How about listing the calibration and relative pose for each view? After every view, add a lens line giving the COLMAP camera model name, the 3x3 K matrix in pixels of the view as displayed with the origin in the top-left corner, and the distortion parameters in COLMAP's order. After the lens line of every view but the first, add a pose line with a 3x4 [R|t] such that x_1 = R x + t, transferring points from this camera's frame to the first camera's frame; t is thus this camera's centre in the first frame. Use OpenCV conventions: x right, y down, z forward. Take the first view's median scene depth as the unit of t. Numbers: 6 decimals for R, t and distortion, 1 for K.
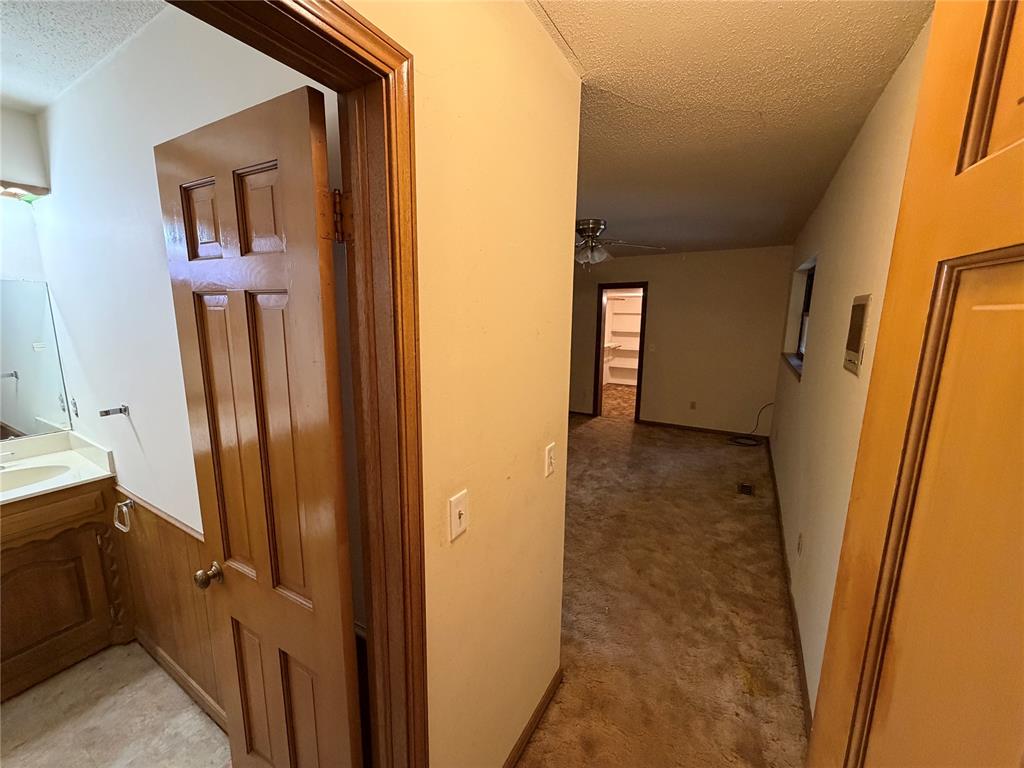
lens RADIAL K [[406.1, 0, 510.9], [0, 406.1, 385.7], [0, 0, 1]] dist [-0.002435, -0.000663]
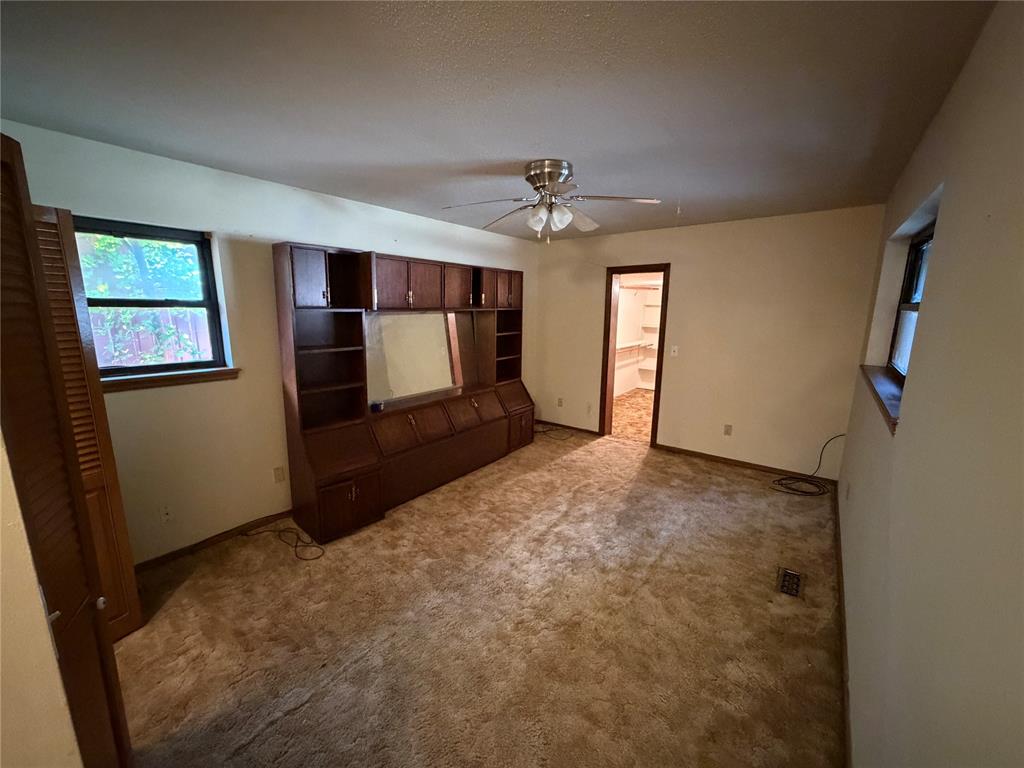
lens RADIAL K [[406.1, 0, 512.5], [0, 406.1, 385.4], [0, 0, 1]] dist [-0.002435, -0.000663]
pose [[0.992093, 0.025644, -0.122859, 0.177924], [-0.023463, 0.999541, 0.019168, -0.046103], [0.123295, -0.016134, 0.992239, 0.262208]]
